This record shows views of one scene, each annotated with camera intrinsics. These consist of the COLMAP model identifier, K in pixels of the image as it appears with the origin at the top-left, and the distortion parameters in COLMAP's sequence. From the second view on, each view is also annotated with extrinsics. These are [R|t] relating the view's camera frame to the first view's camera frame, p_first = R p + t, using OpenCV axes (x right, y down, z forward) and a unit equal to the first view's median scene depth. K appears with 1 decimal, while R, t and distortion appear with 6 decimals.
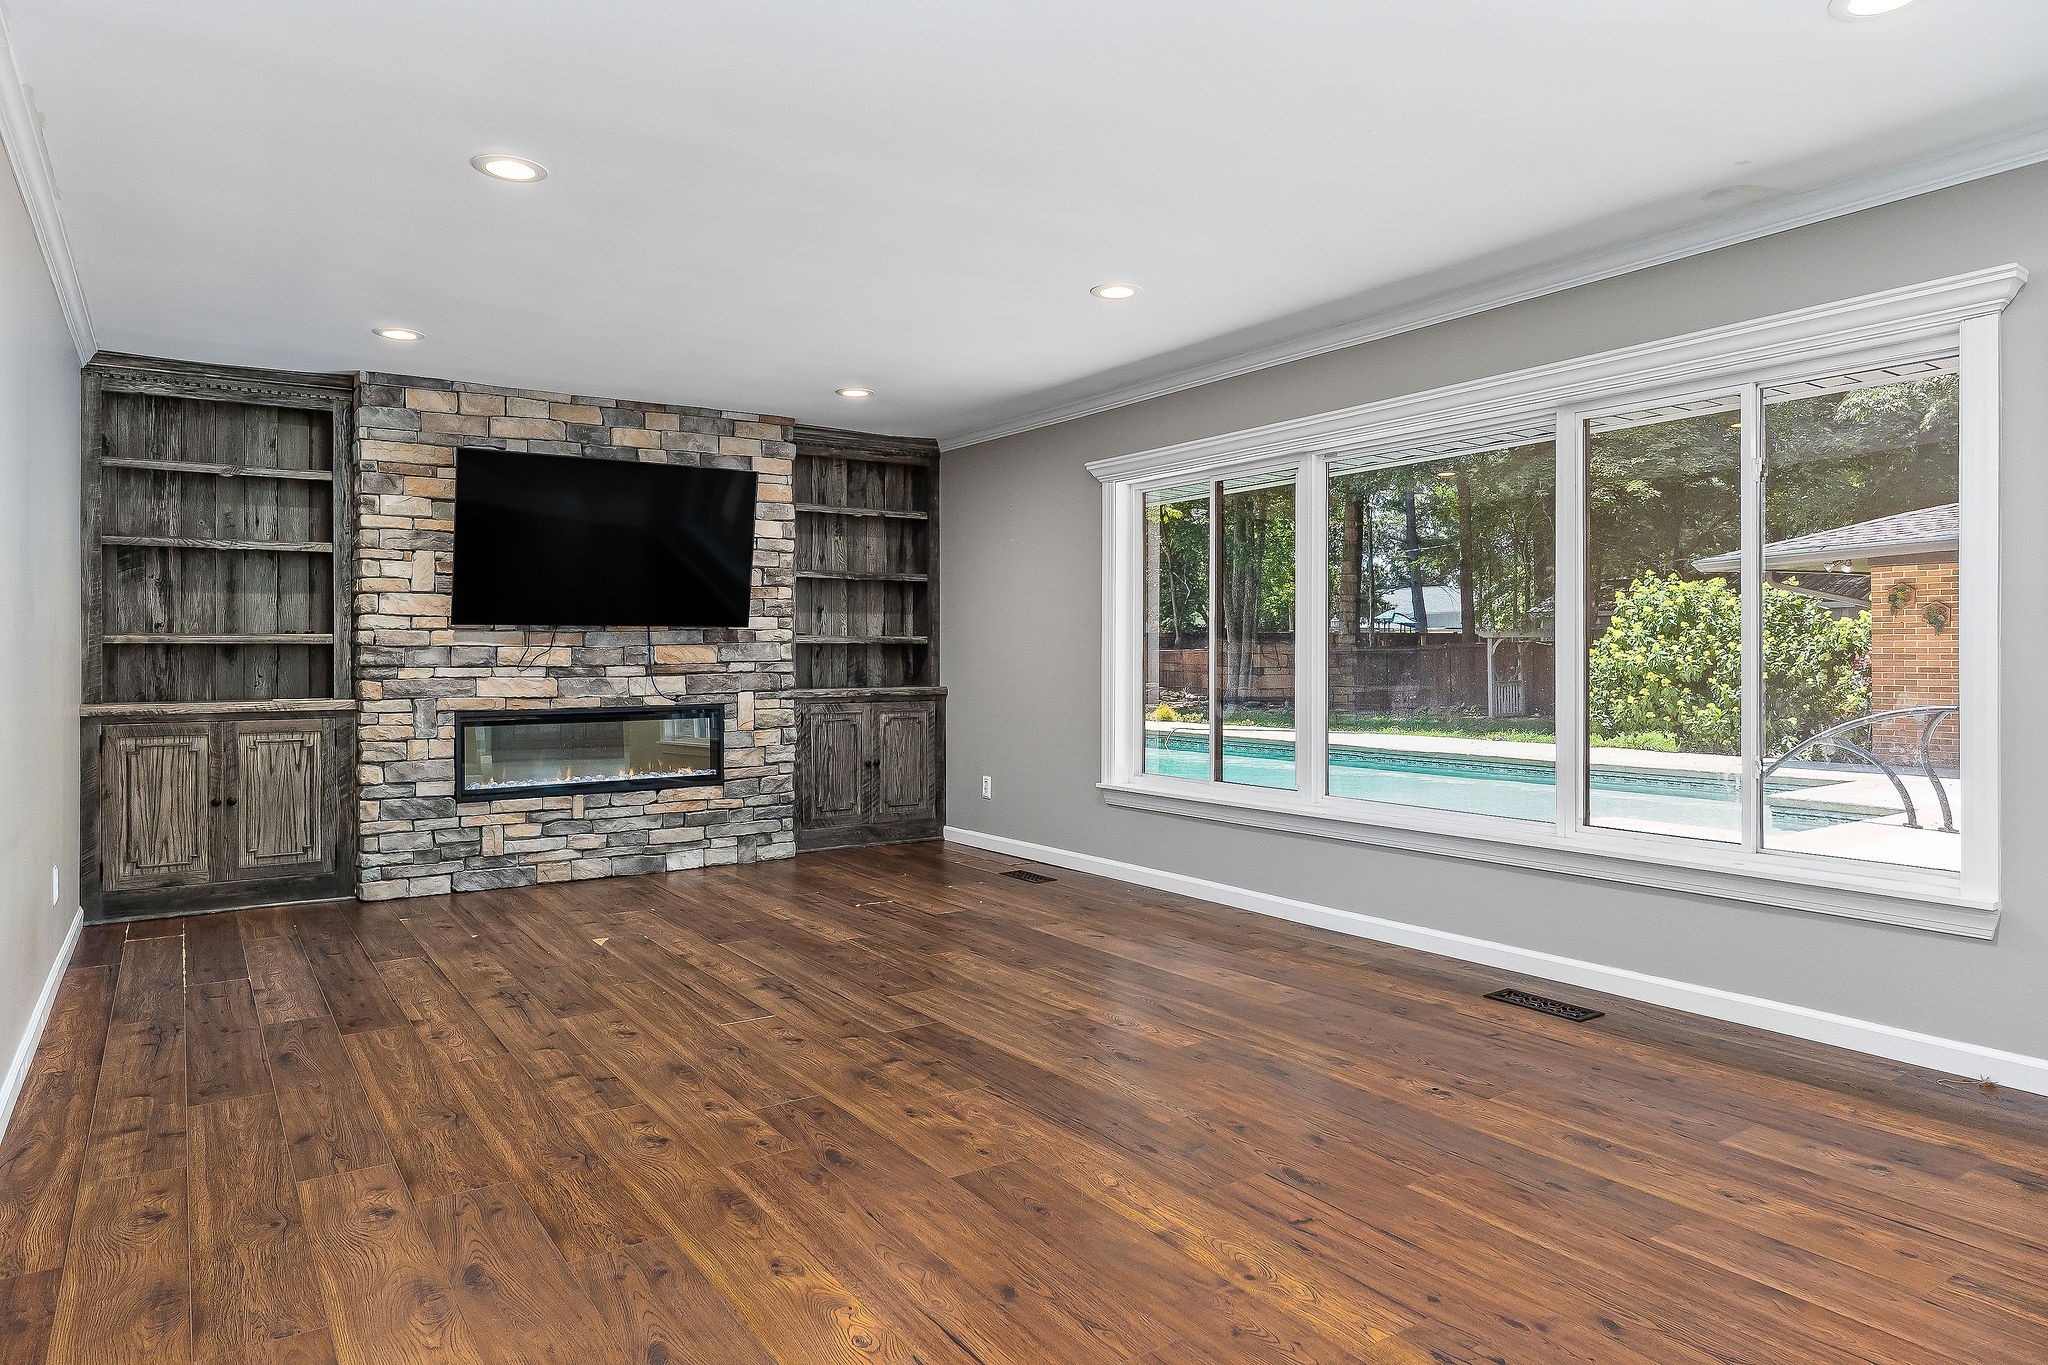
lens RADIAL K [[1271.1, 0, 1025.2], [0, 1271.1, 674.7], [0, 0, 1]] dist [0.004704, 0.004623]
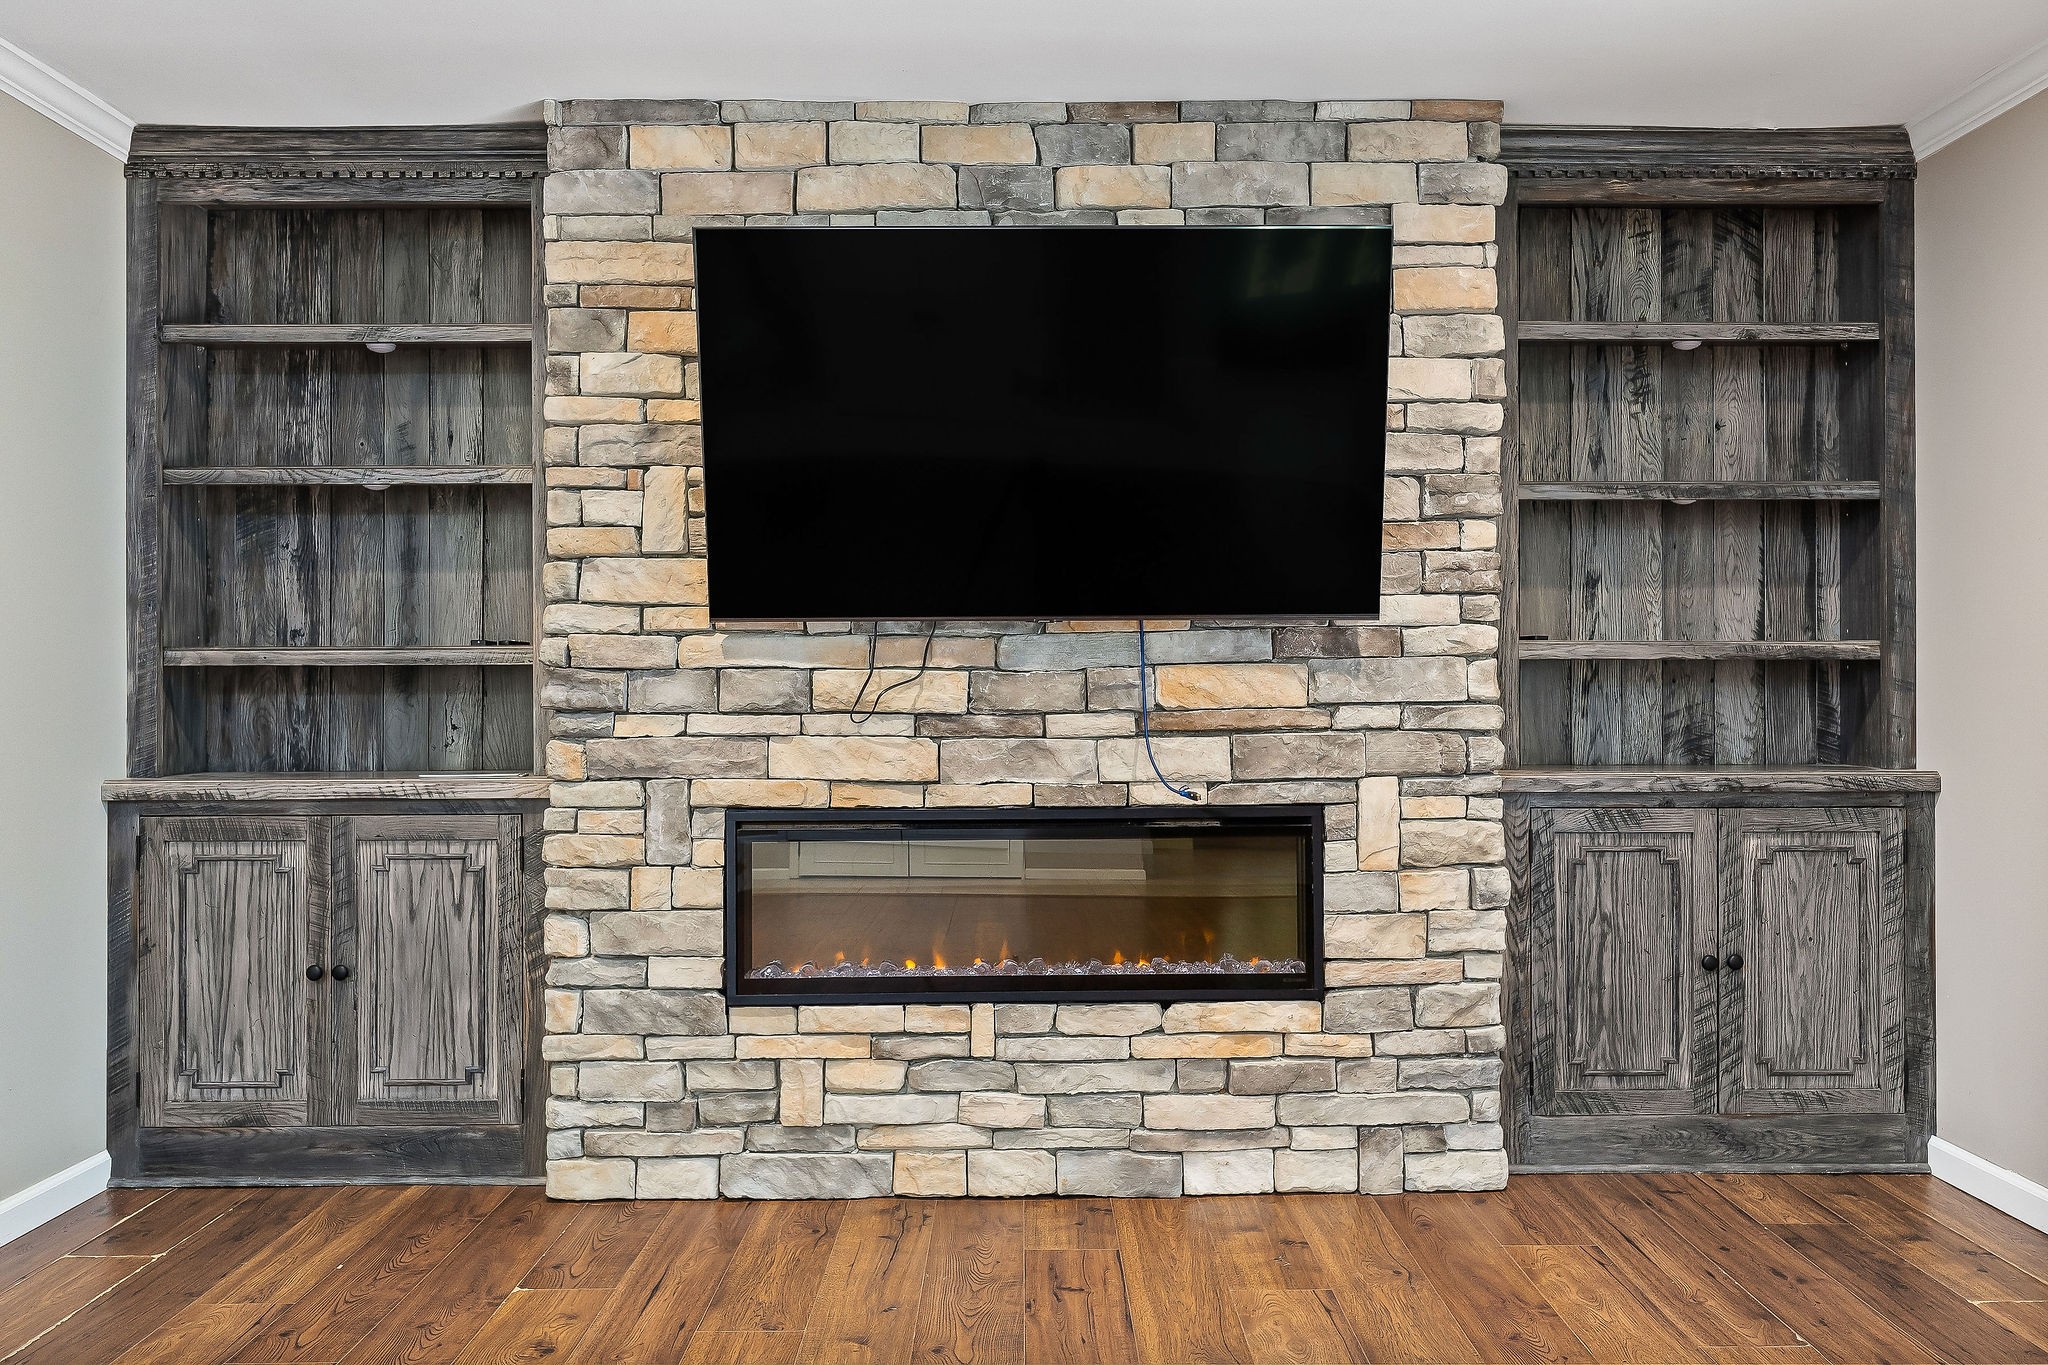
lens RADIAL K [[1600.3, 0, 1028.0], [0, 1600.3, 678.3], [0, 0, 1]] dist [-0.001560, -0.009543]
pose [[0.836626, -0.002759, -0.547768, -0.032954], [-0.008640, 0.999796, -0.018233, -0.008602], [0.547707, 0.019987, 0.836431, 0.541677]]
